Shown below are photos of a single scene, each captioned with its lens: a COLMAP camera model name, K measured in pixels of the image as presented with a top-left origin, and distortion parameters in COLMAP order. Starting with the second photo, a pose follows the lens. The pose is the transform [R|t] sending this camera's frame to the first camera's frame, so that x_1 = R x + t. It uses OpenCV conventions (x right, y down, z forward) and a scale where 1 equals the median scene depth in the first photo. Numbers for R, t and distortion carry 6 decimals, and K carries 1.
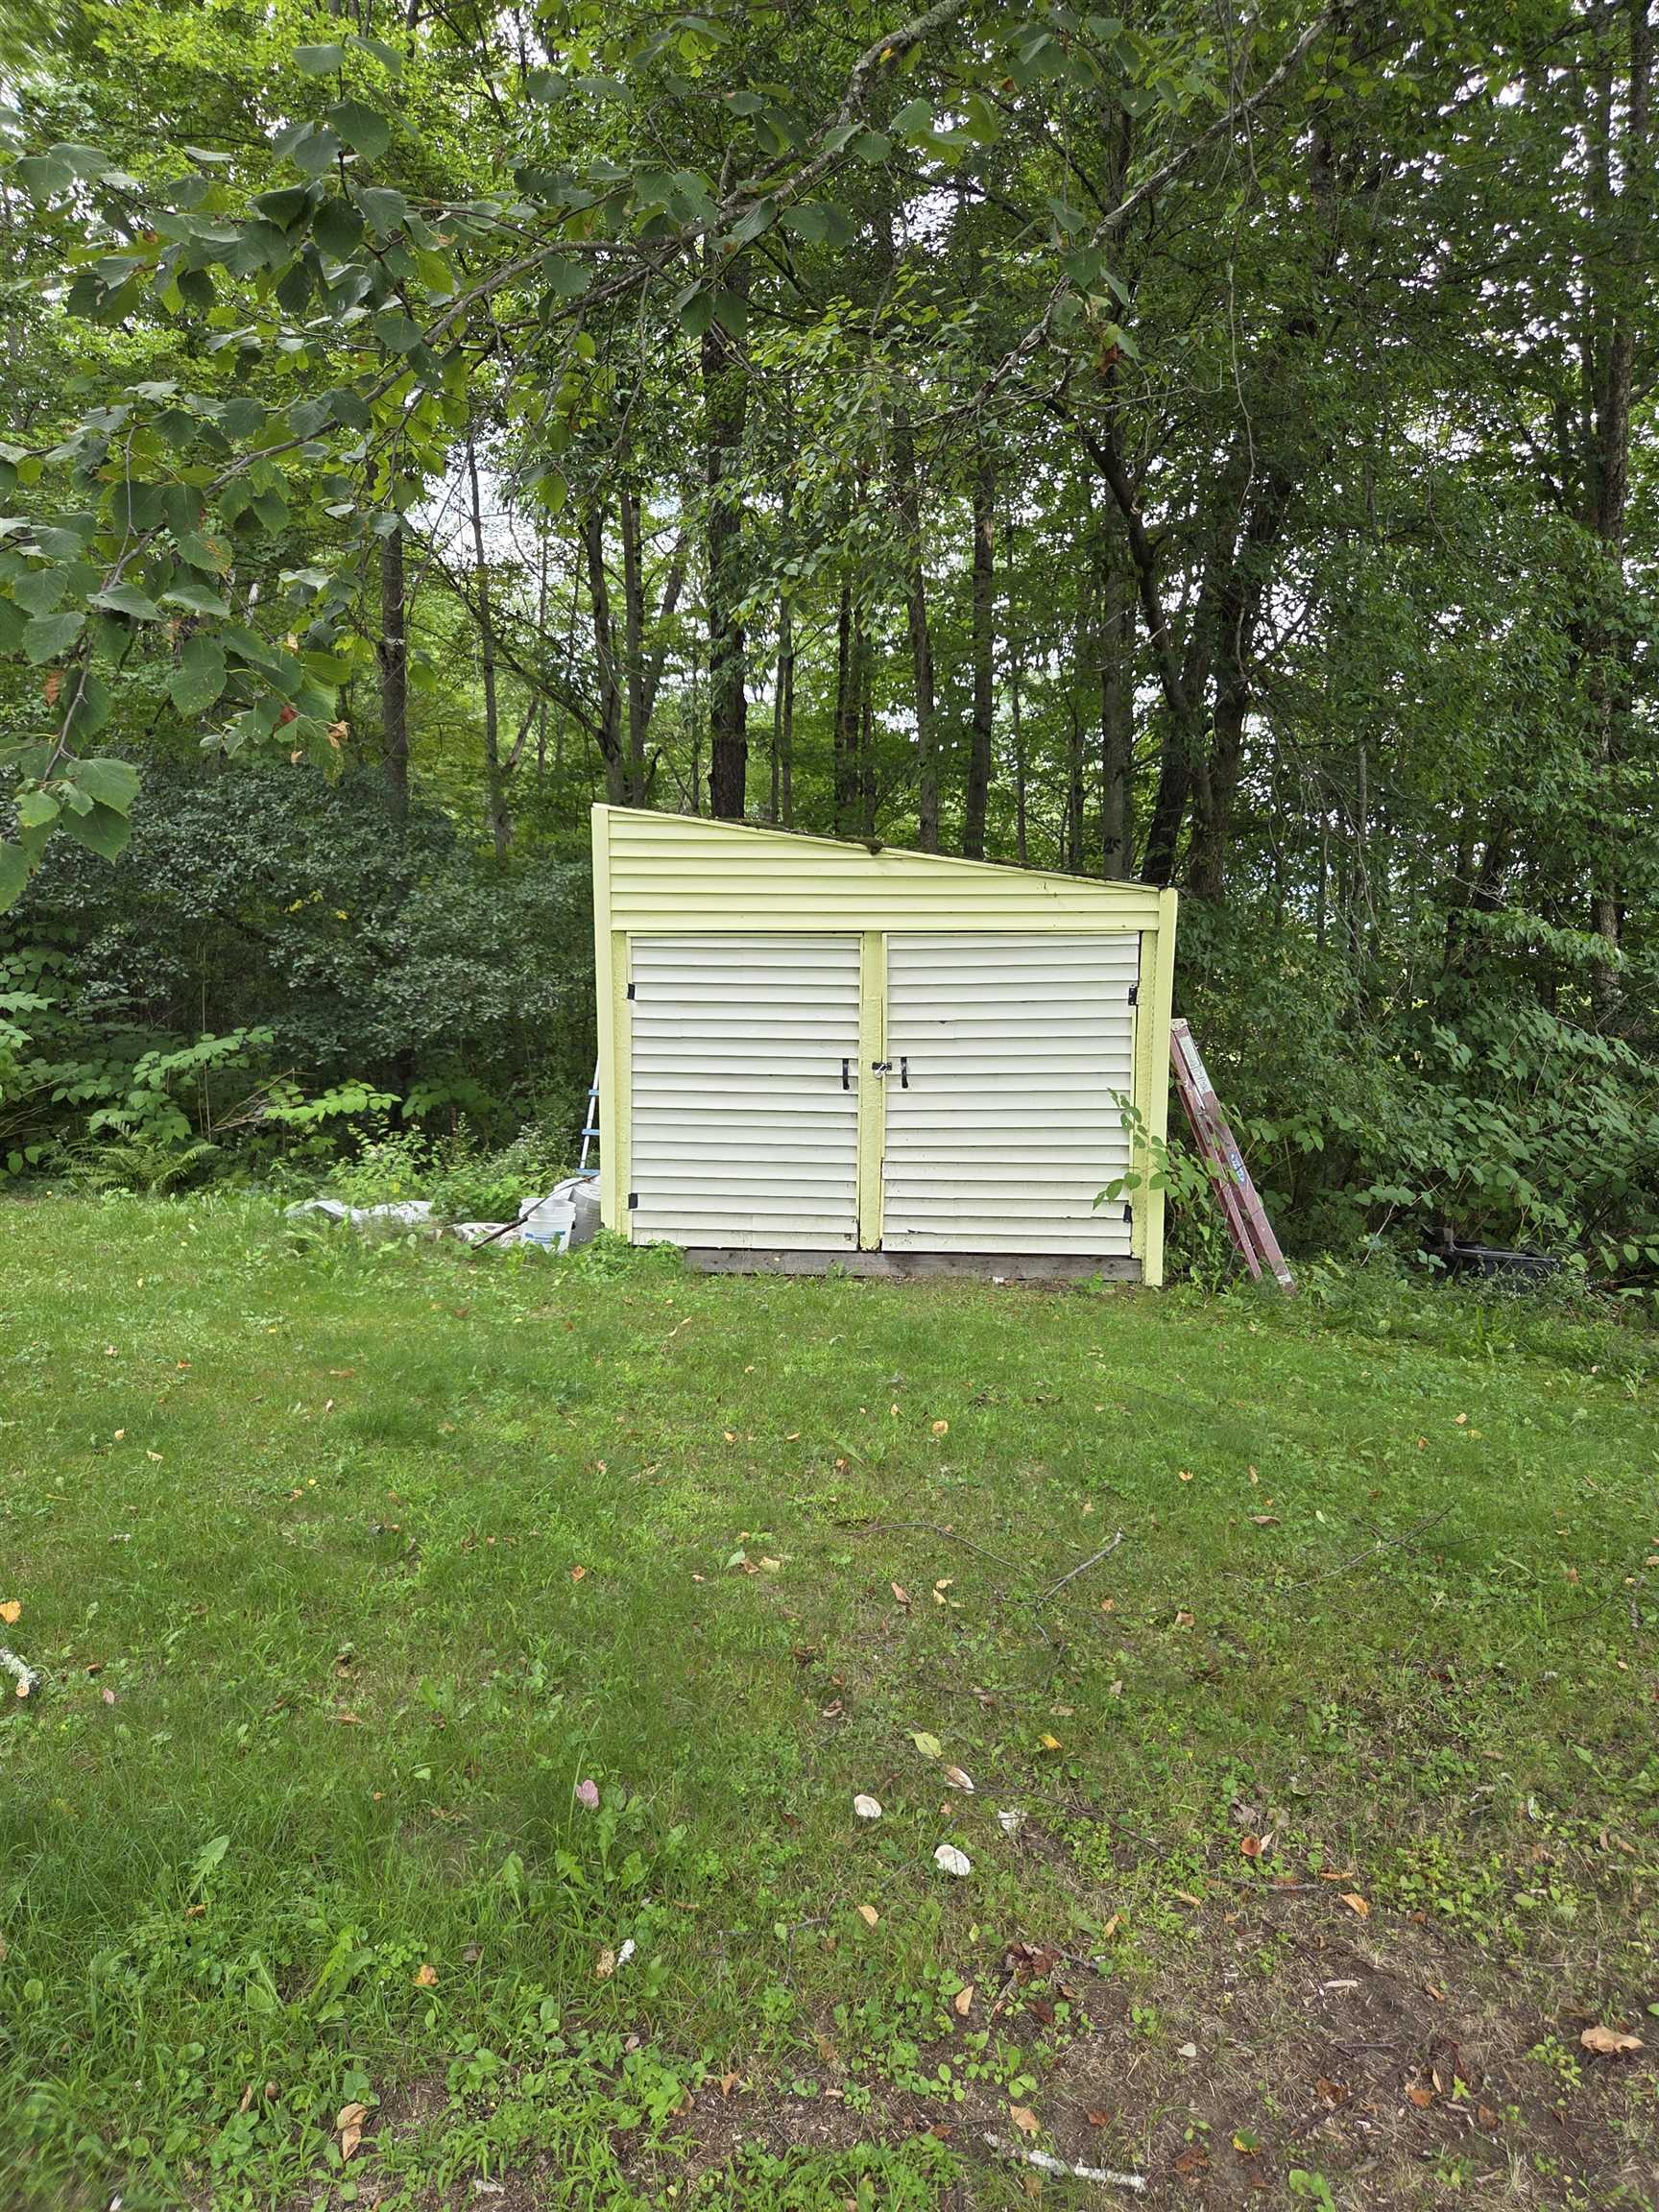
lens RADIAL K [[1435.4, 0, 886.4], [0, 1435.4, 1108.7], [0, 0, 1]] dist [0.056109, -0.043176]
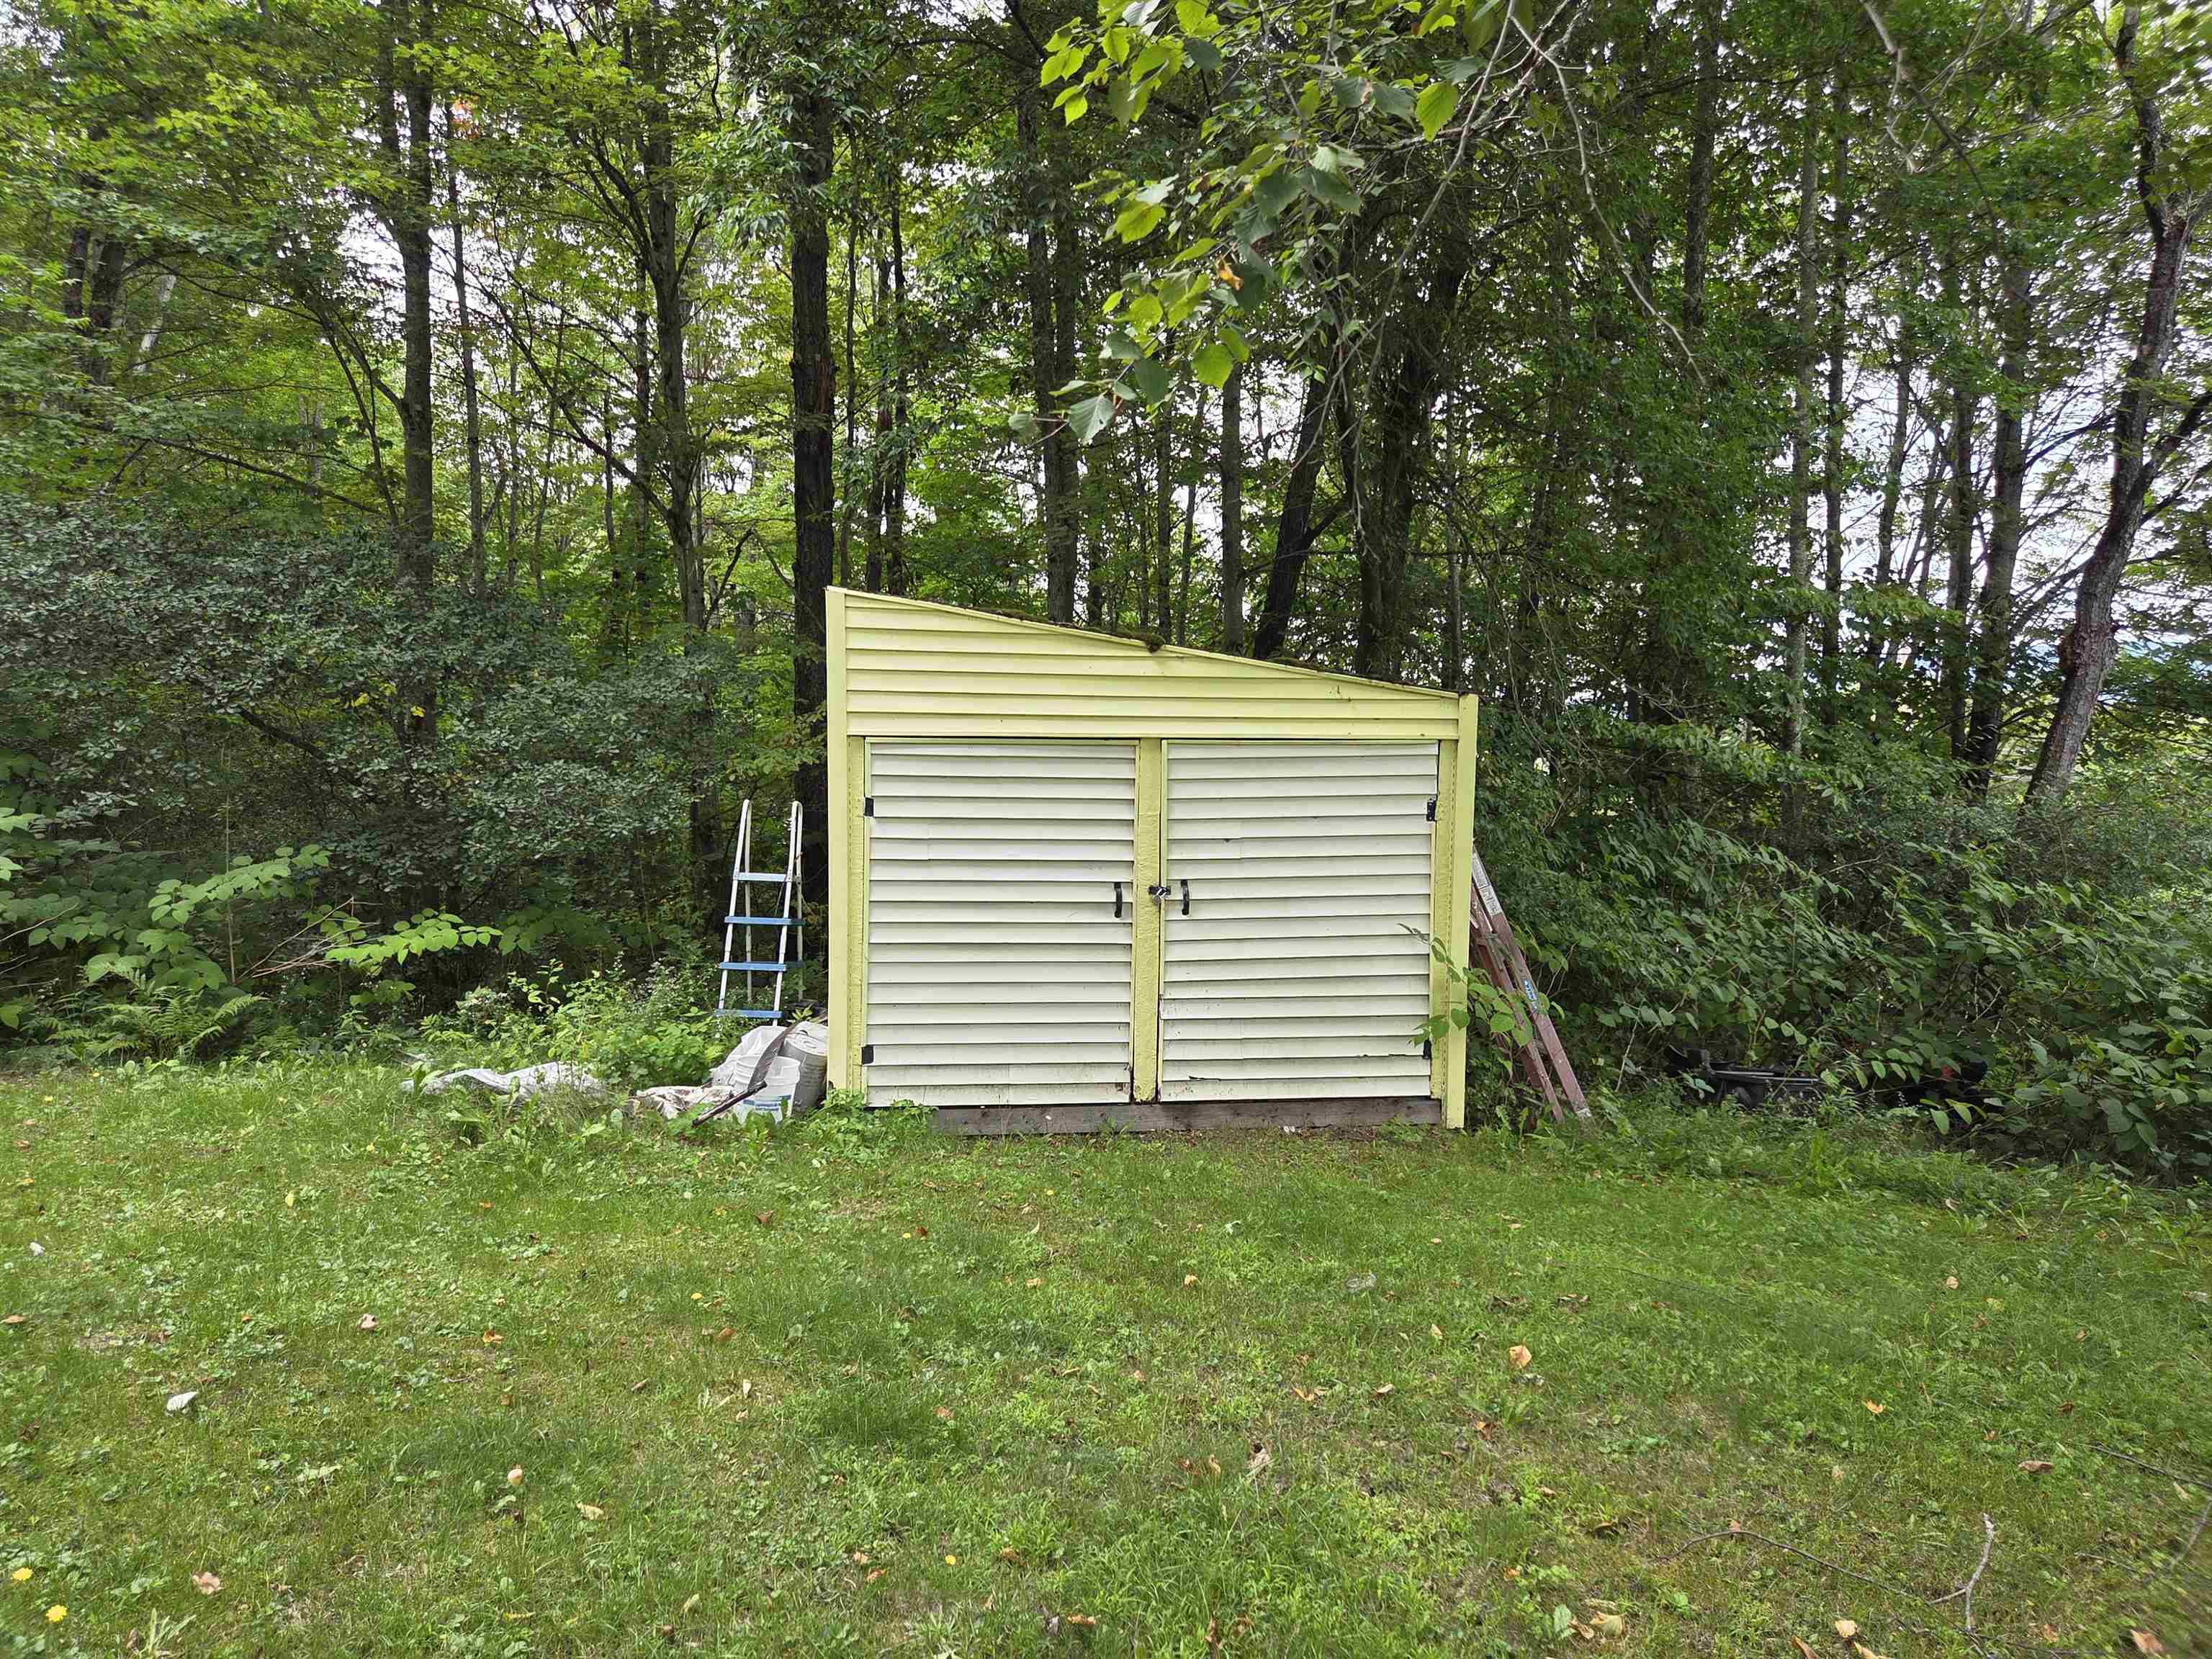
lens RADIAL K [[1435.4, 0, 1102.5], [0, 1435.4, 824.3], [0, 0, 1]] dist [0.056109, -0.043176]
pose [[0.978543, -0.004344, 0.205995, -0.217893], [0.016331, 0.998267, -0.056530, -0.020742], [-0.205393, 0.058682, 0.976919, 0.142446]]
